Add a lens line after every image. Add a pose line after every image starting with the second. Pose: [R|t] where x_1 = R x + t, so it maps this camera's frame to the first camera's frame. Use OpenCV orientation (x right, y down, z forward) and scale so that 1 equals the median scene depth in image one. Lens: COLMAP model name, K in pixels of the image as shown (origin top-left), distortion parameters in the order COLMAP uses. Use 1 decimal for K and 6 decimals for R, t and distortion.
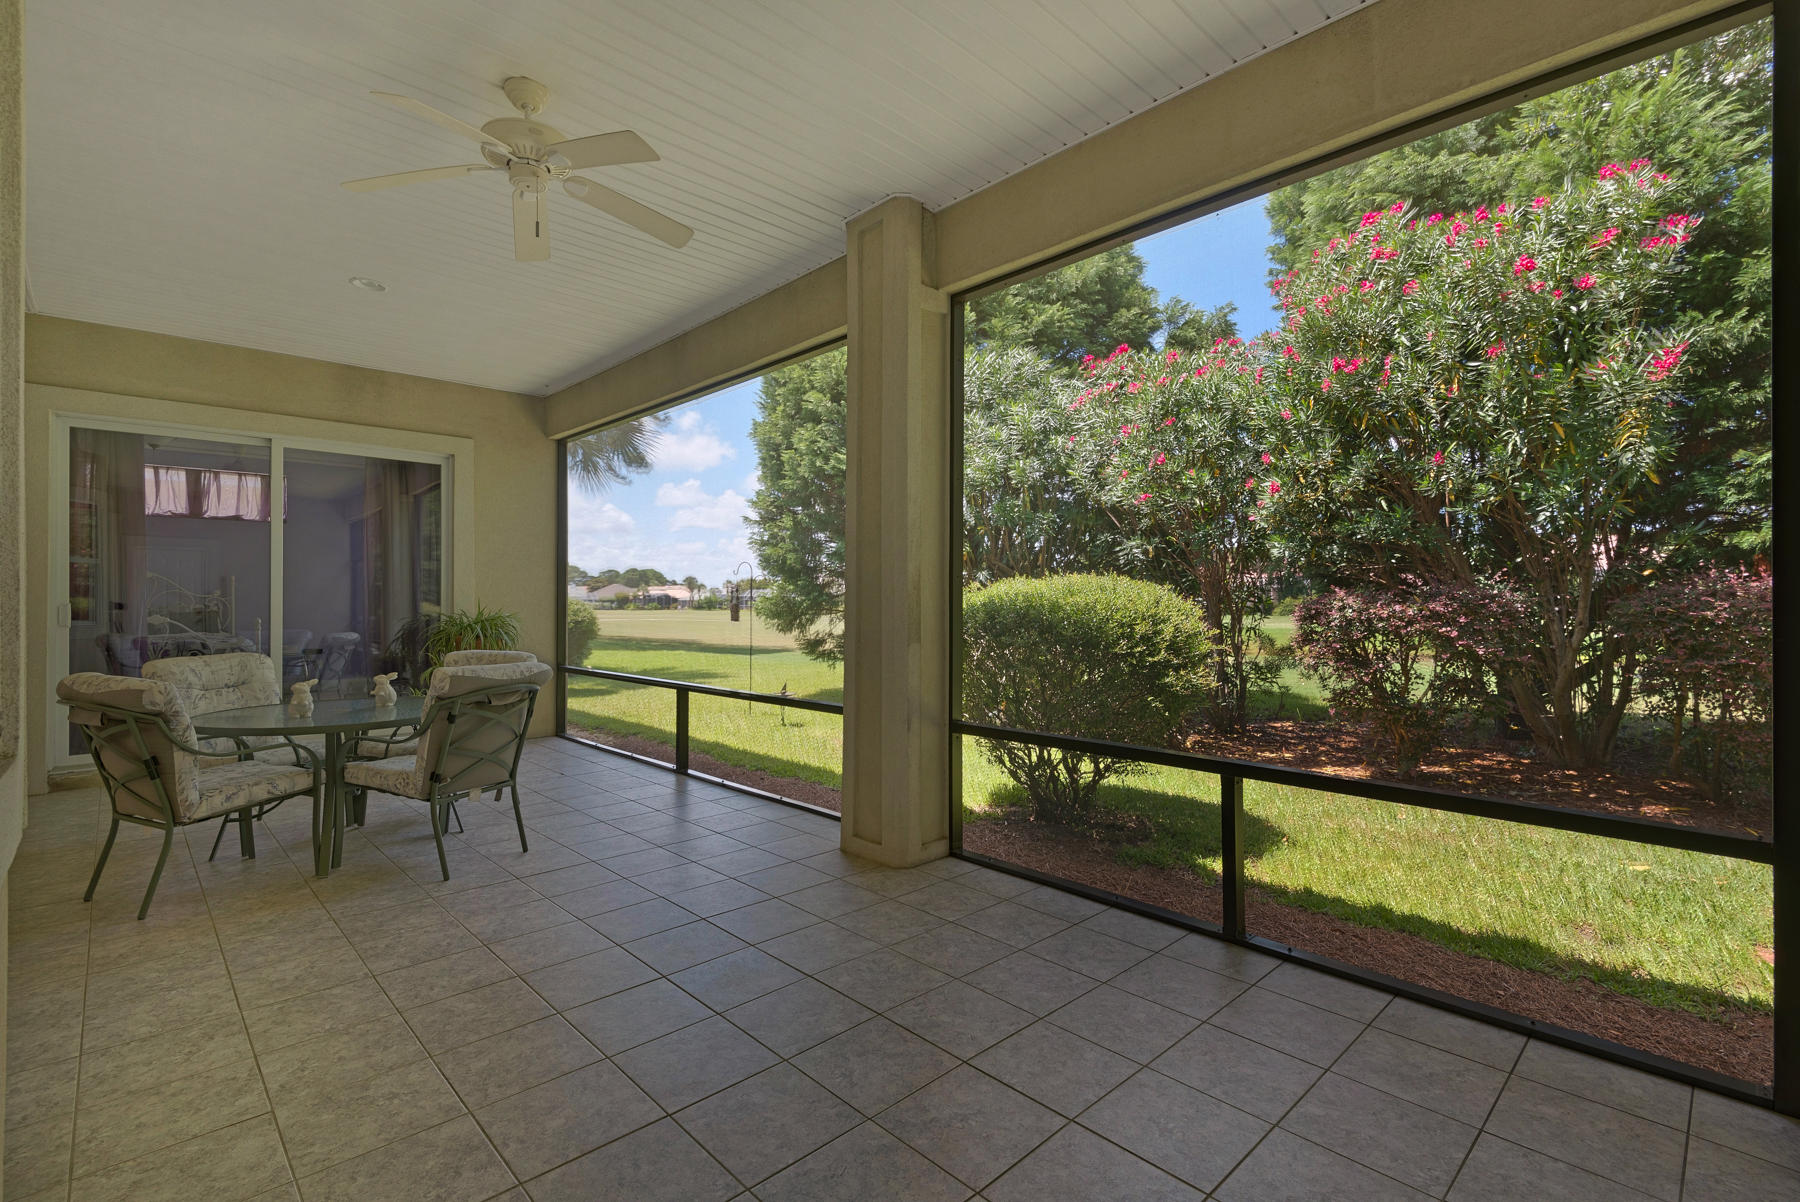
lens RADIAL K [[818.8, 0, 895.1], [0, 818.8, 594.5], [0, 0, 1]] dist [0.010953, -0.003270]
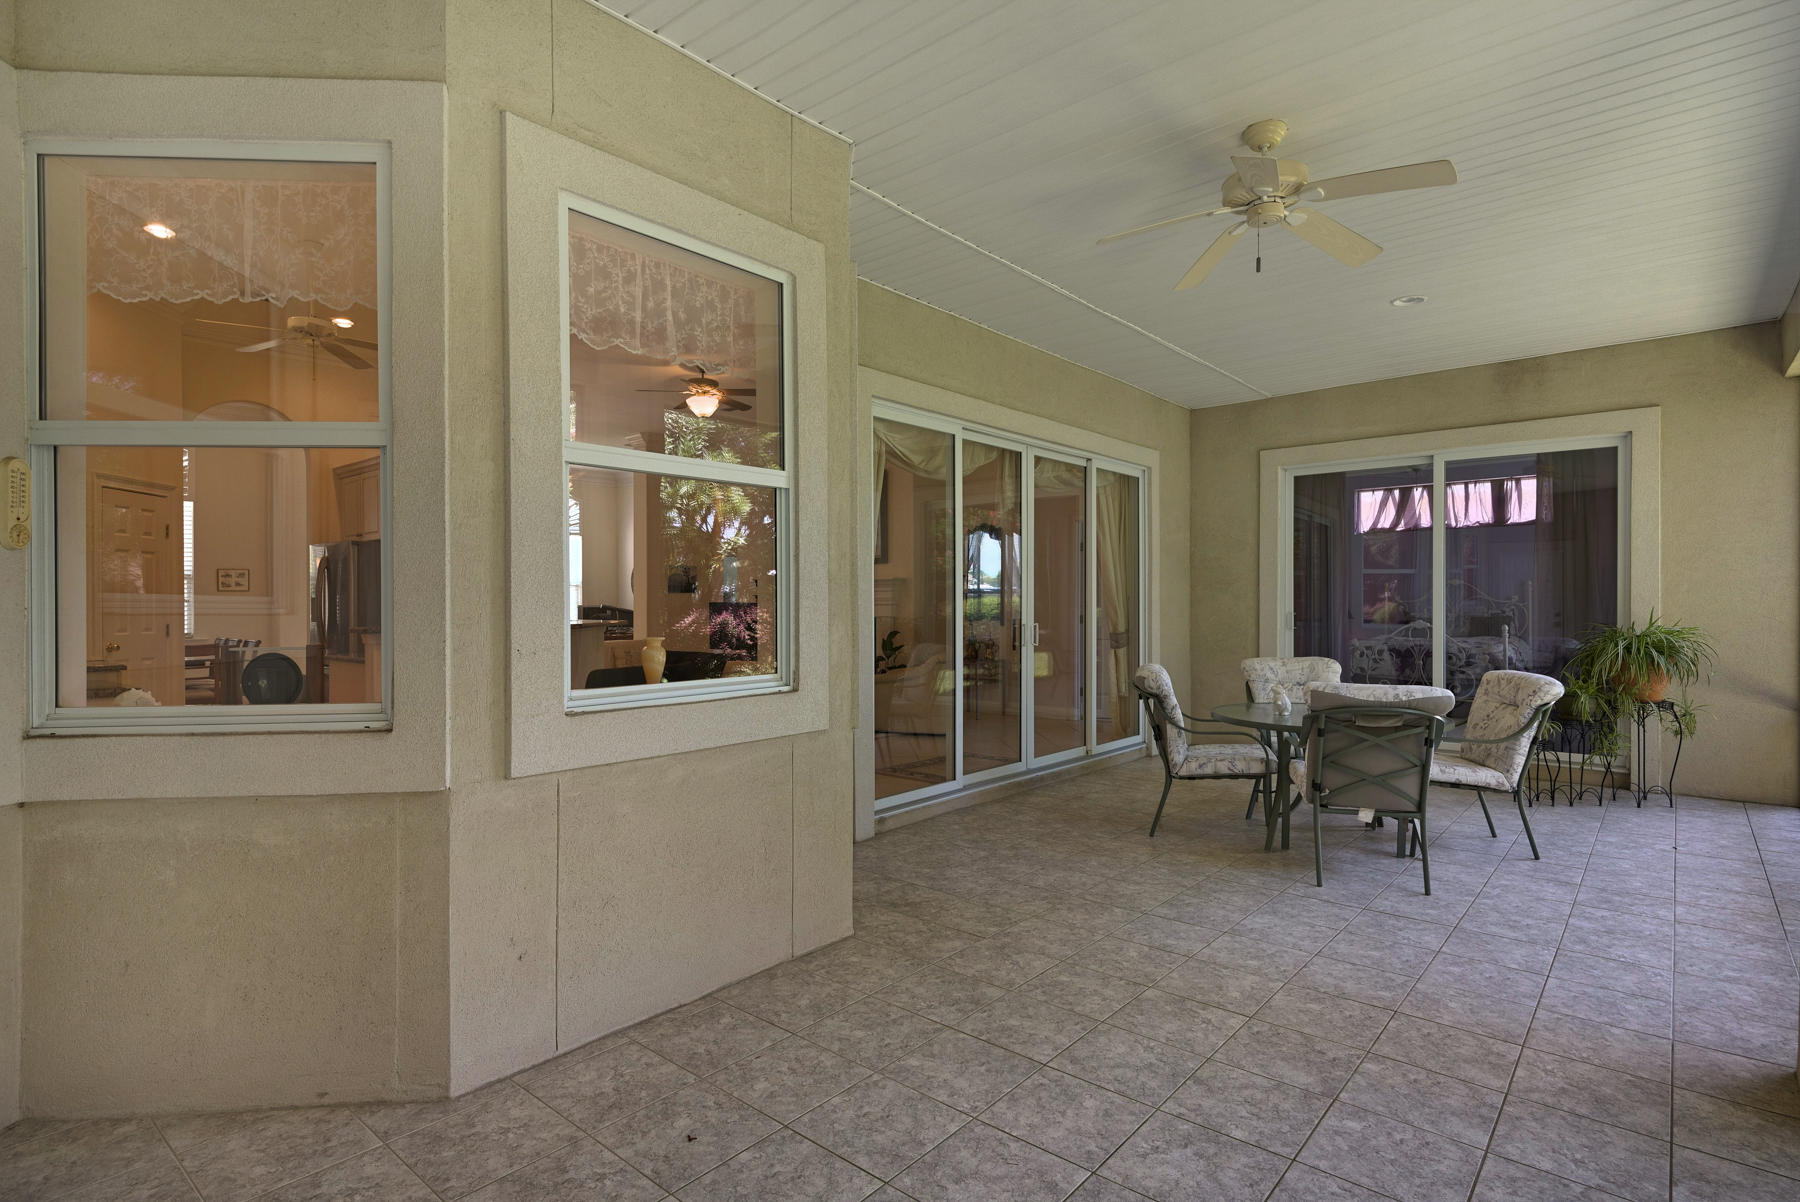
lens RADIAL K [[903.6, 0, 905.7], [0, 903.6, 600.1], [0, 0, 1]] dist [0.003297, -0.000082]
pose [[0.103483, -0.000782, -0.994631, 0.401106], [0.011396, 0.999935, 0.000399, -0.016542], [0.994566, -0.011376, 0.103485, 0.268369]]
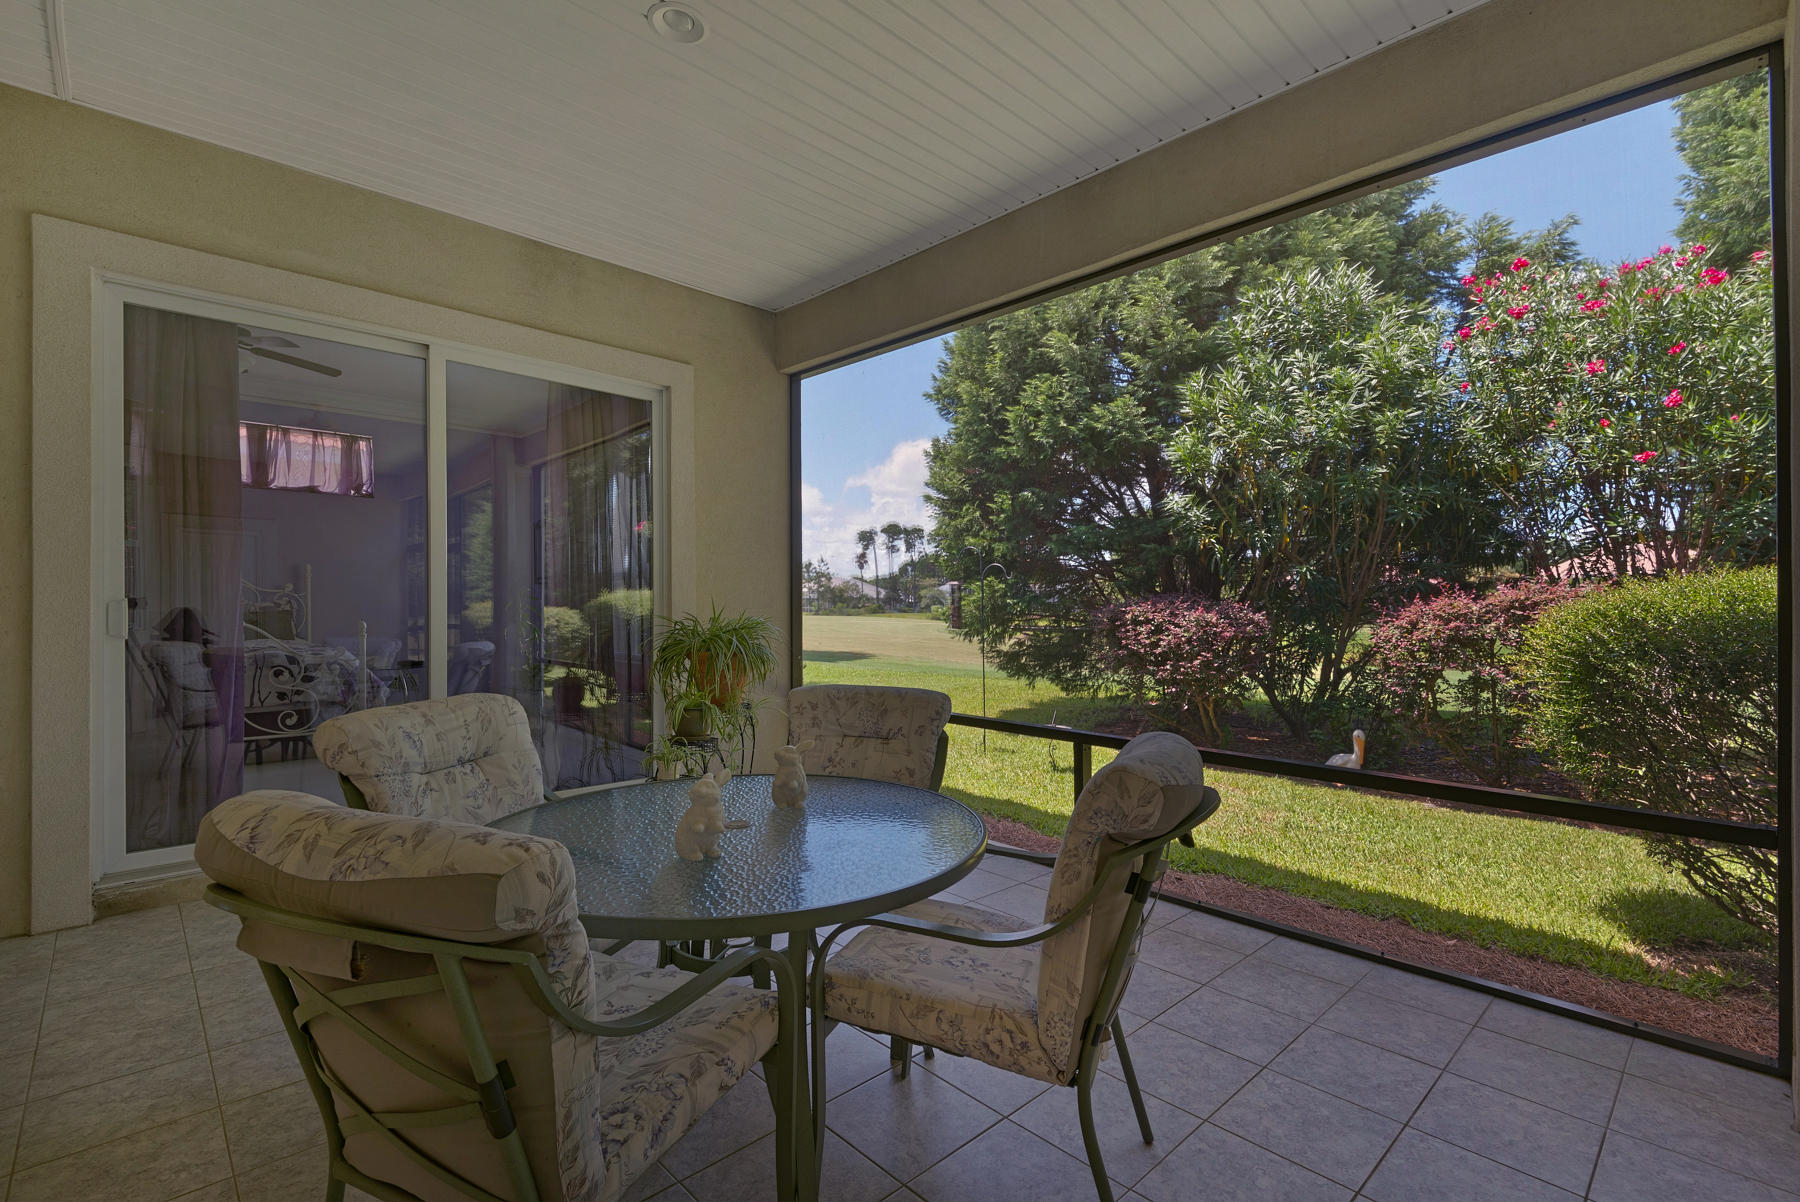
lens RADIAL K [[818.8, 0, 916.2], [0, 818.8, 601.5], [0, 0, 1]] dist [0.010953, -0.003270]
pose [[0.999894, 0.003565, 0.014105, -0.487362], [-0.003682, 0.999959, 0.008313, 0.005948], [-0.014075, -0.008364, 0.999866, 0.442397]]
